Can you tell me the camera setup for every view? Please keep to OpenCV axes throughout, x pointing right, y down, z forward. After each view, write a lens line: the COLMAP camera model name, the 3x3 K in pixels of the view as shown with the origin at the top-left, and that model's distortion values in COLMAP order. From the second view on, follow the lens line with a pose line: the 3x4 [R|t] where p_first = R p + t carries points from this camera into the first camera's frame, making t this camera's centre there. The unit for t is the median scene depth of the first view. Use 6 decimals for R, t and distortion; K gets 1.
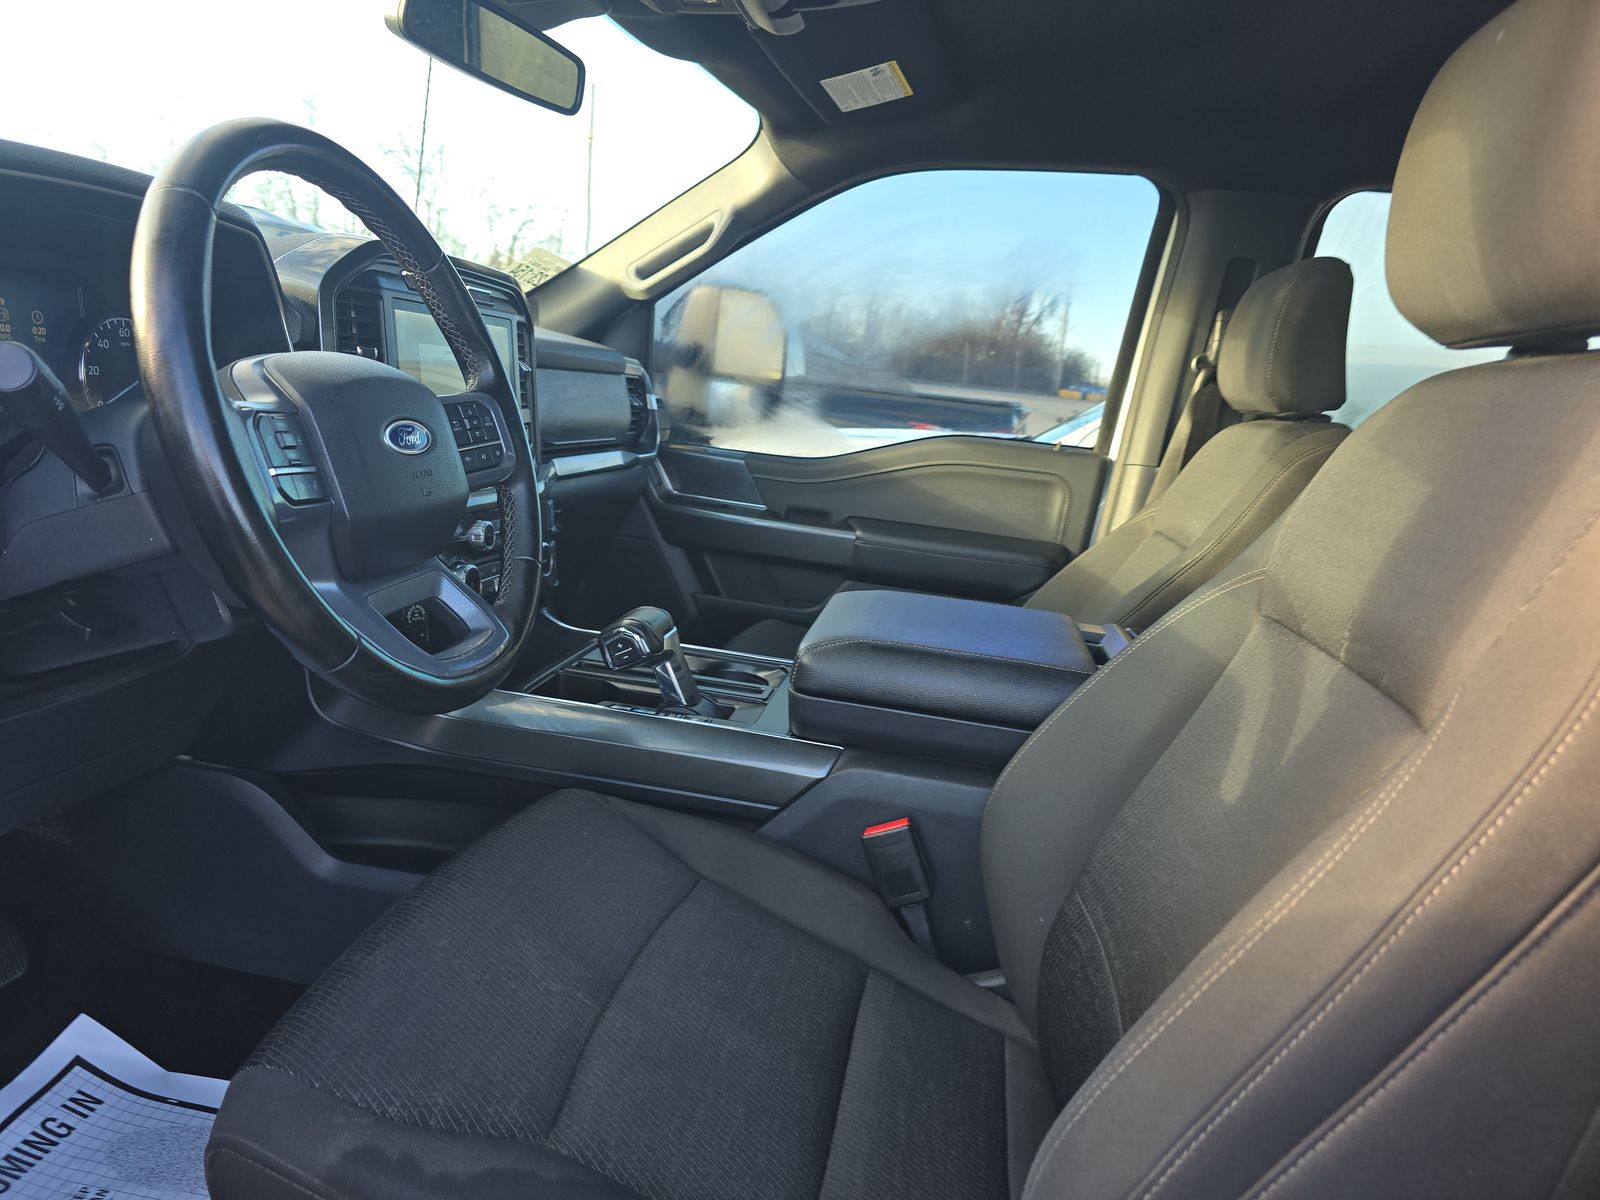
lens RADIAL K [[1072.0, 0, 801.0], [0, 1072.0, 610.0], [0, 0, 1]] dist [0.046178, -0.041962]
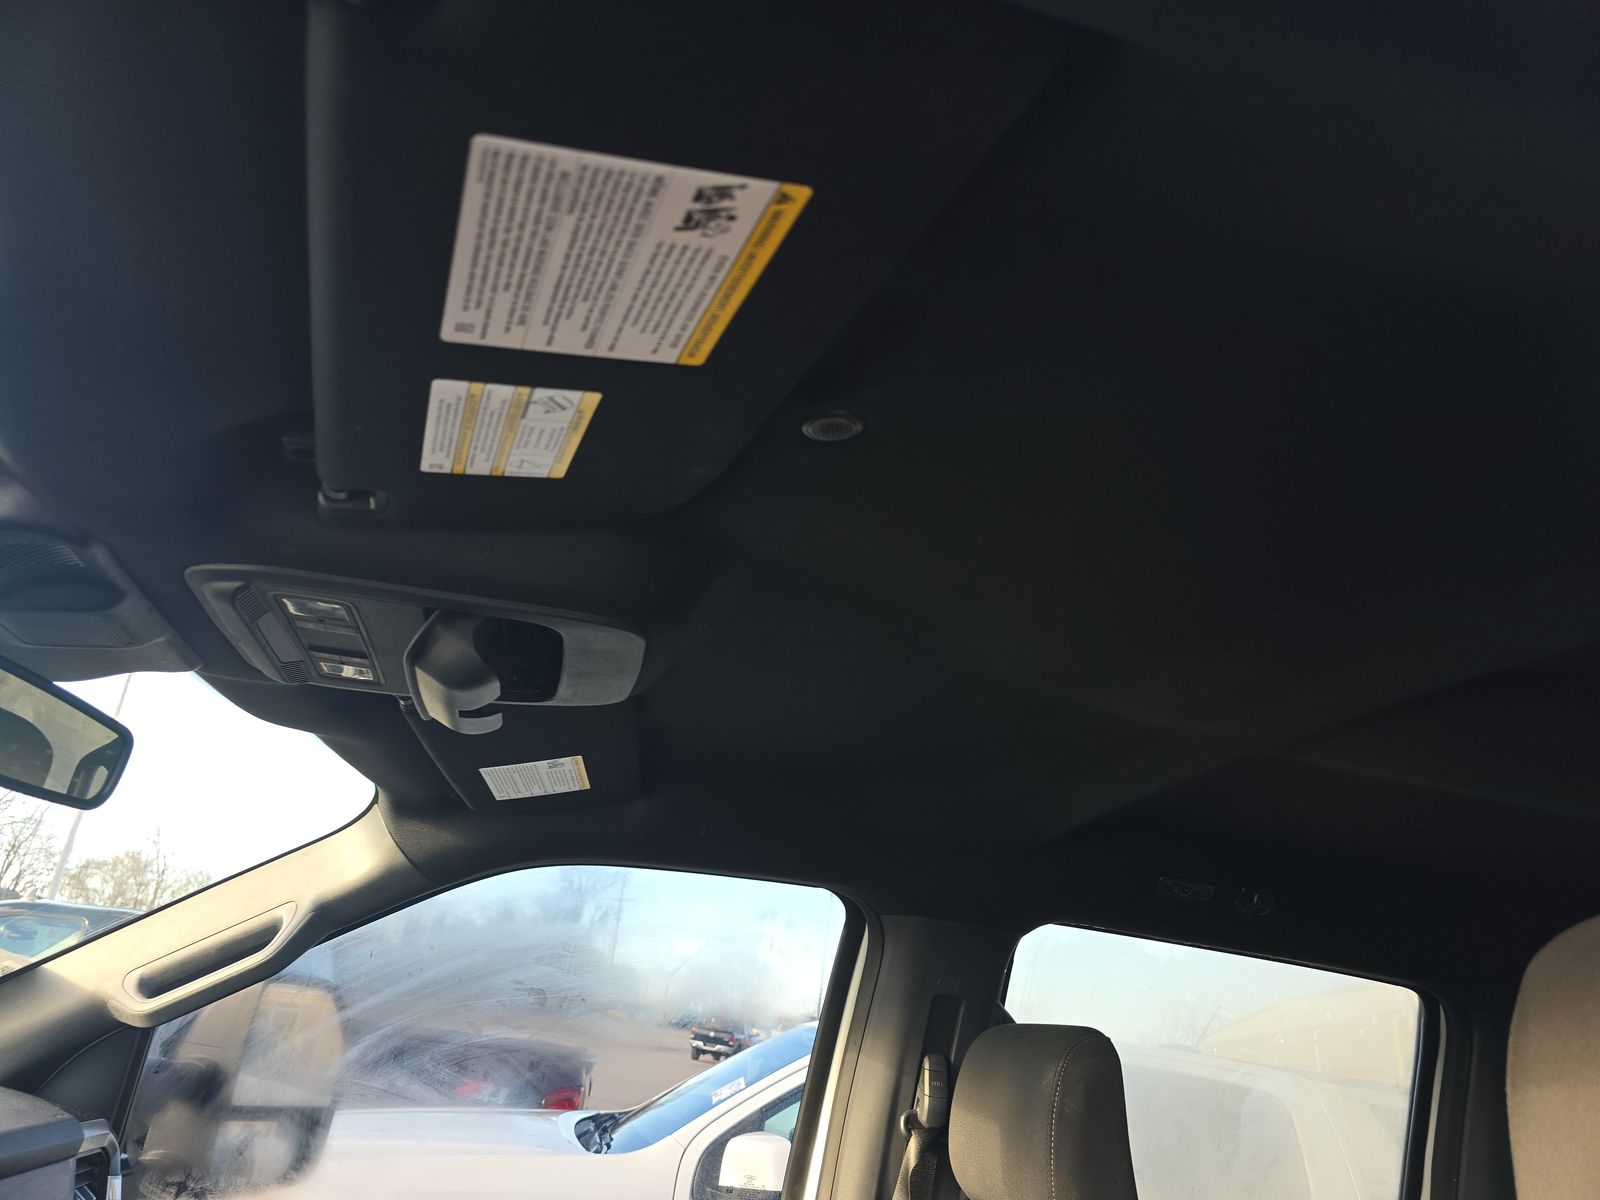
lens RADIAL K [[1072.0, 0, 790.2], [0, 1072.0, 601.6], [0, 0, 1]] dist [0.046178, -0.041962]
pose [[0.924856, 0.150221, 0.349391, -0.049824], [0.058016, 0.852207, -0.519978, -0.139978], [-0.375865, 0.501176, 0.779454, 0.202816]]
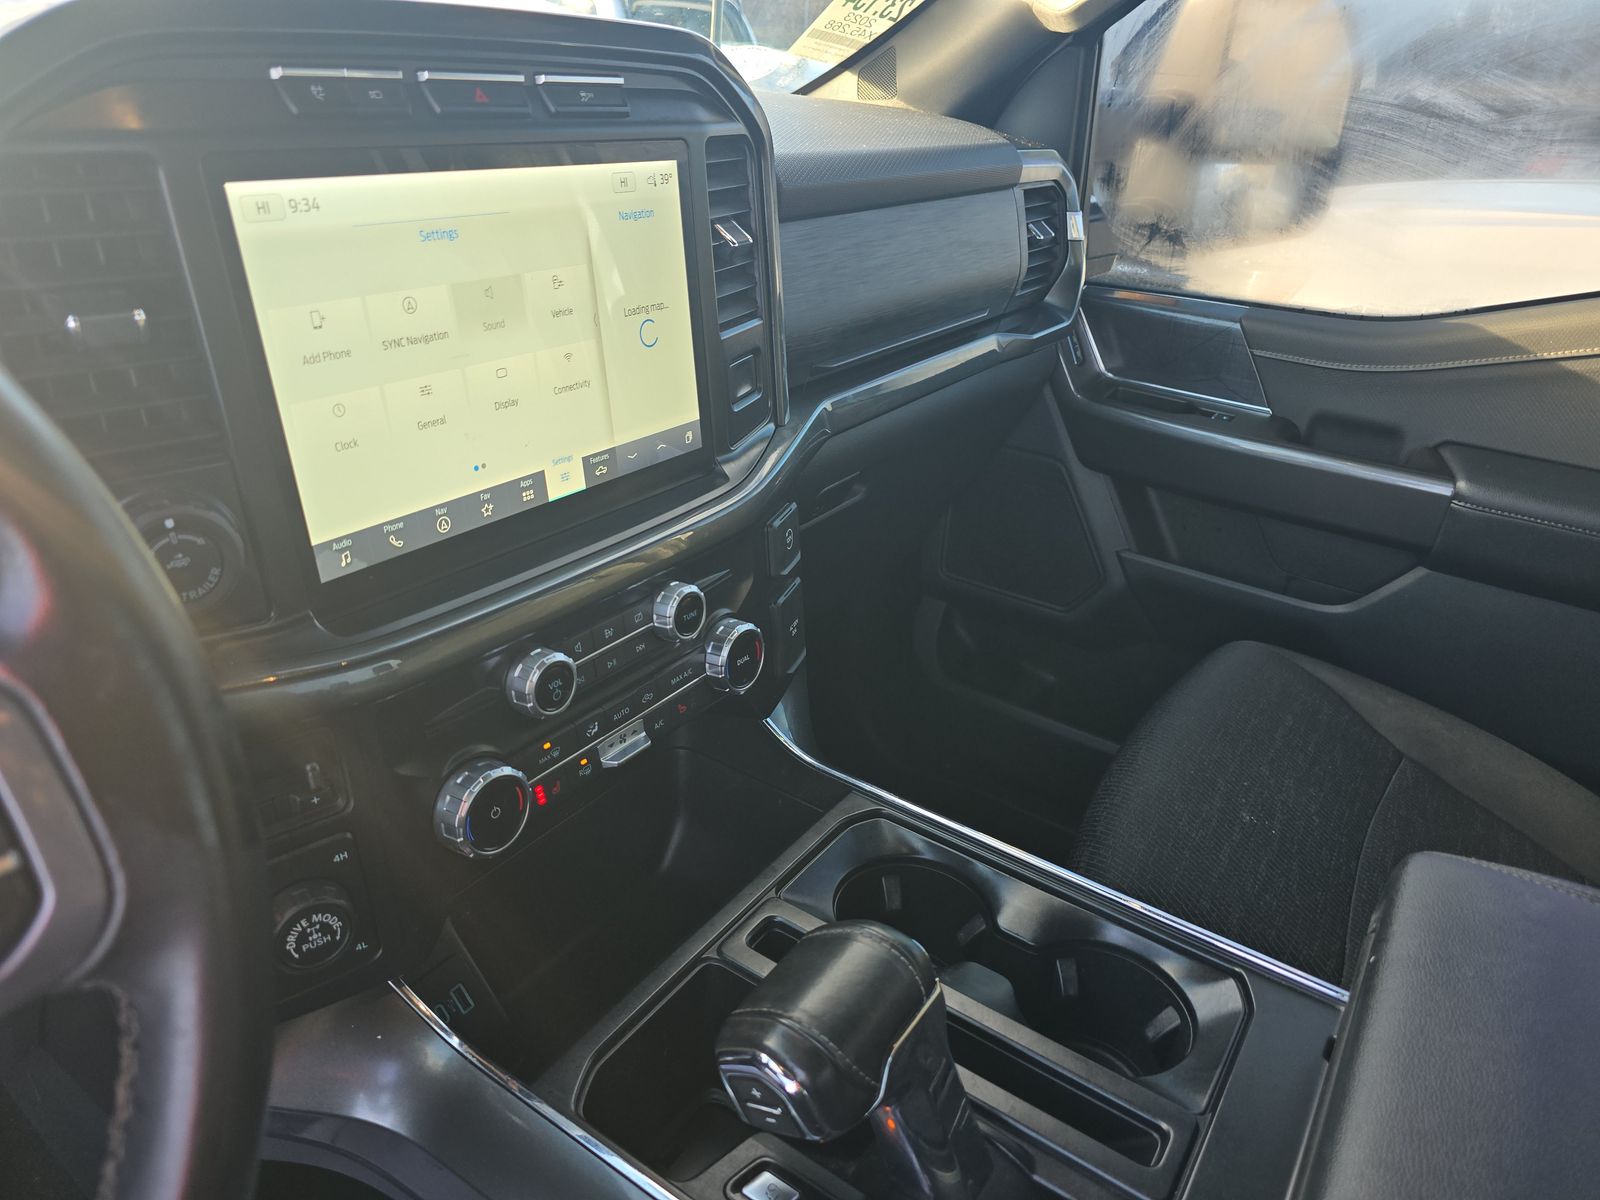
lens RADIAL K [[1072.0, 0, 790.9], [0, 1072.0, 597.3], [0, 0, 1]] dist [0.046178, -0.041962]
pose [[0.900657, 0.127668, -0.415353, -0.013632], [-0.034505, 0.973859, 0.224517, -0.131088], [0.433159, -0.187881, 0.881518, 0.414191]]
